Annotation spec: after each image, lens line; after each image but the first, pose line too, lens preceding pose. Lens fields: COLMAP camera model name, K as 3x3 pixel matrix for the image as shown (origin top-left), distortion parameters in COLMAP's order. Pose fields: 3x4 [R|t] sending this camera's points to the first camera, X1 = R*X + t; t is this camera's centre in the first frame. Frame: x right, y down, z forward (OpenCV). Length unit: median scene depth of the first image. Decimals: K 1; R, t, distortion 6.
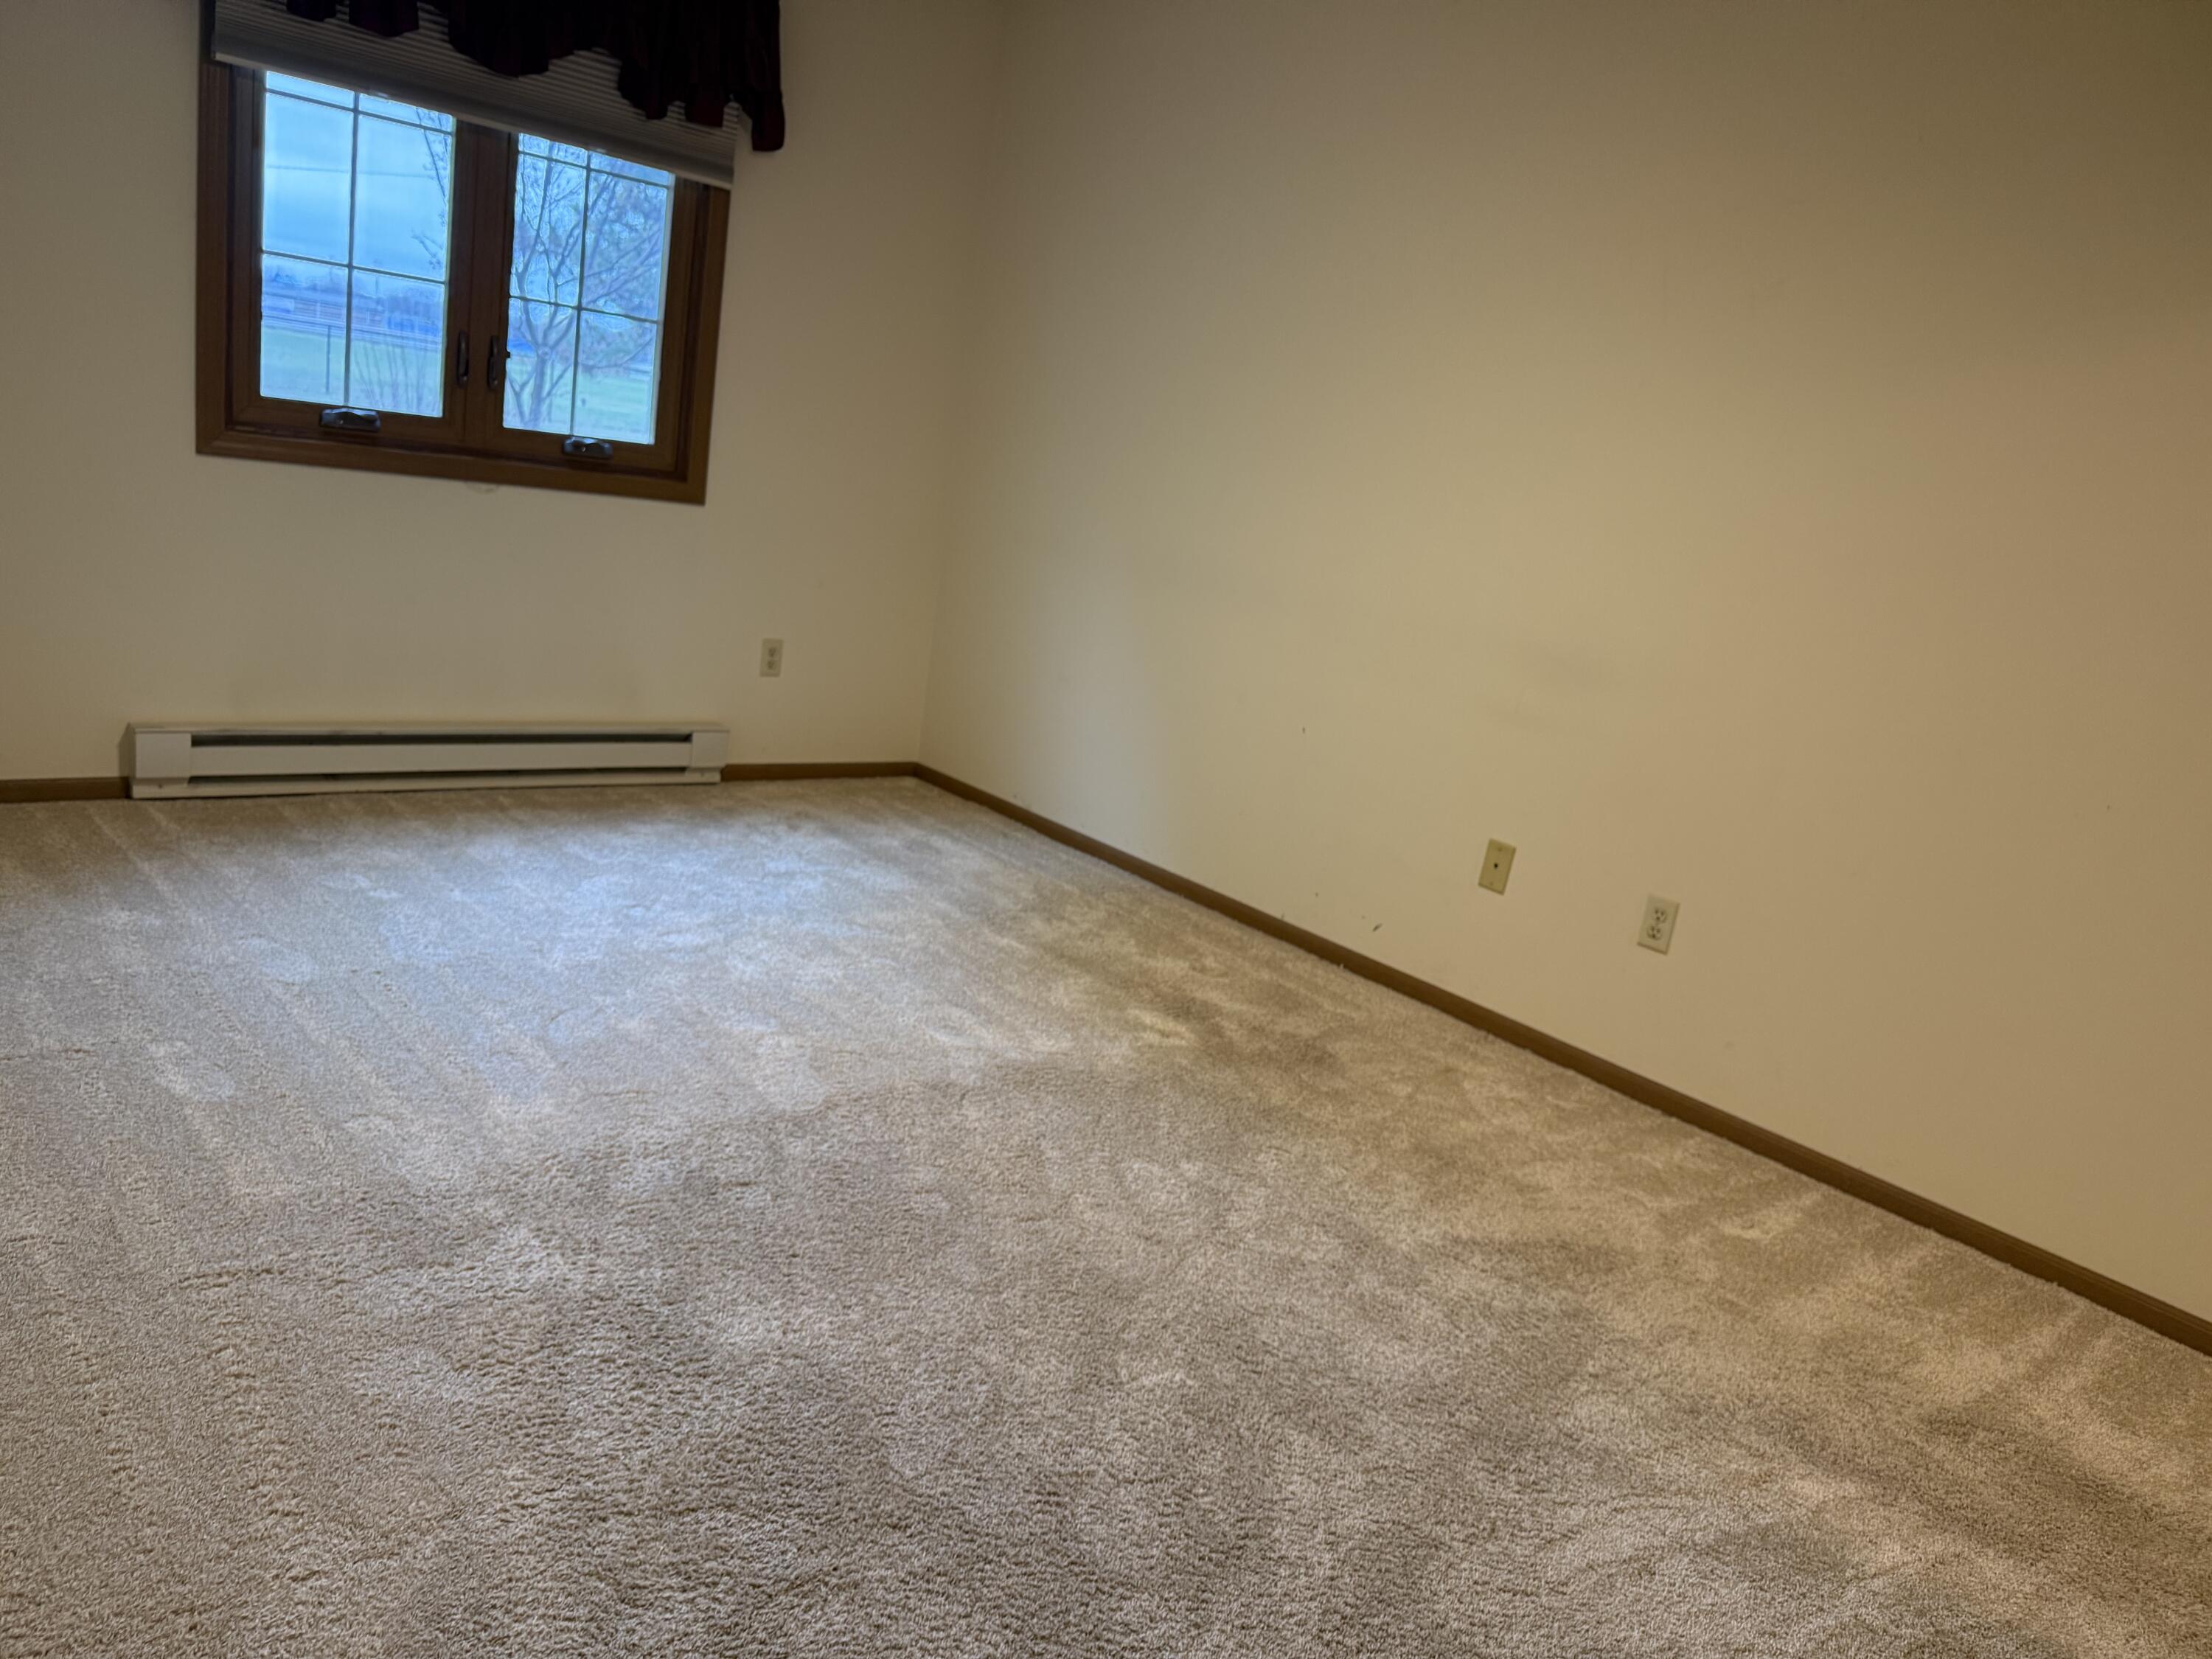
lens RADIAL K [[1547.1, 0, 1109.7], [0, 1547.1, 827.7], [0, 0, 1]] dist [0.067717, -0.081482]
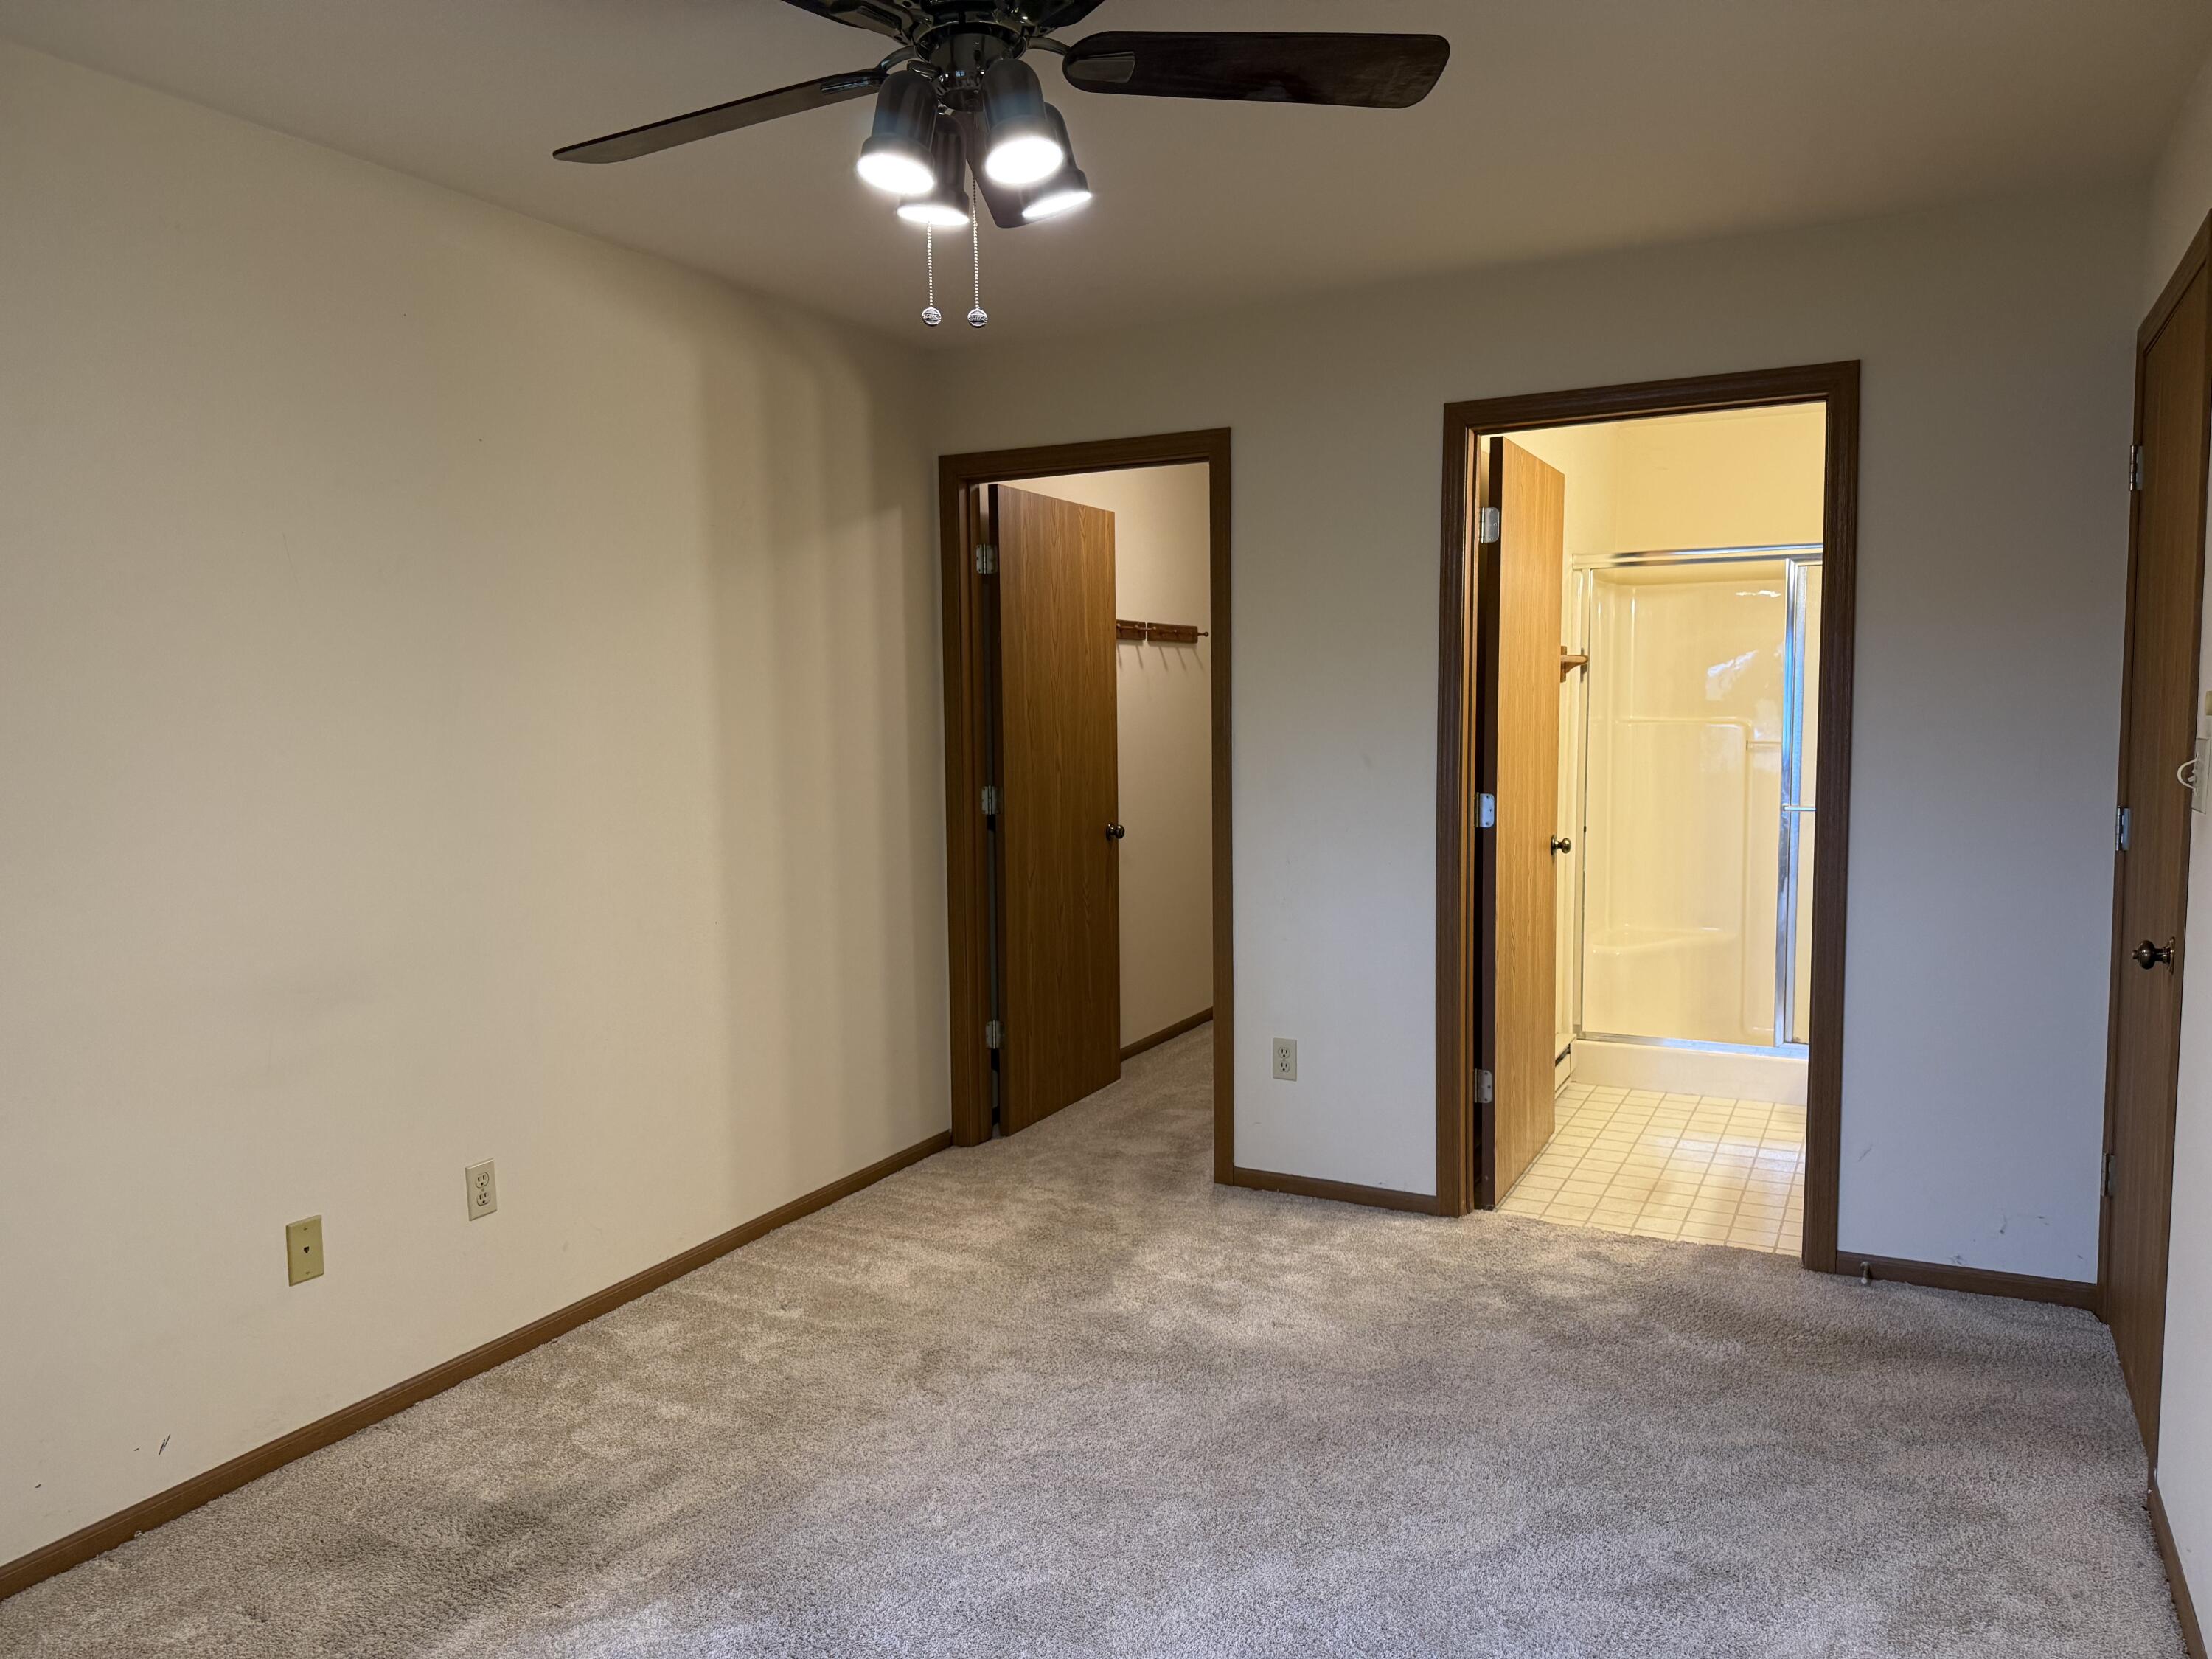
lens RADIAL K [[1547.1, 0, 1109.7], [0, 1547.1, 827.7], [0, 0, 1]] dist [0.067717, -0.081482]
pose [[-0.326416, -0.233315, 0.915978, -0.762718], [0.196576, 0.931114, 0.307221, -0.454010], [-0.924560, 0.280341, -0.258067, 0.970737]]
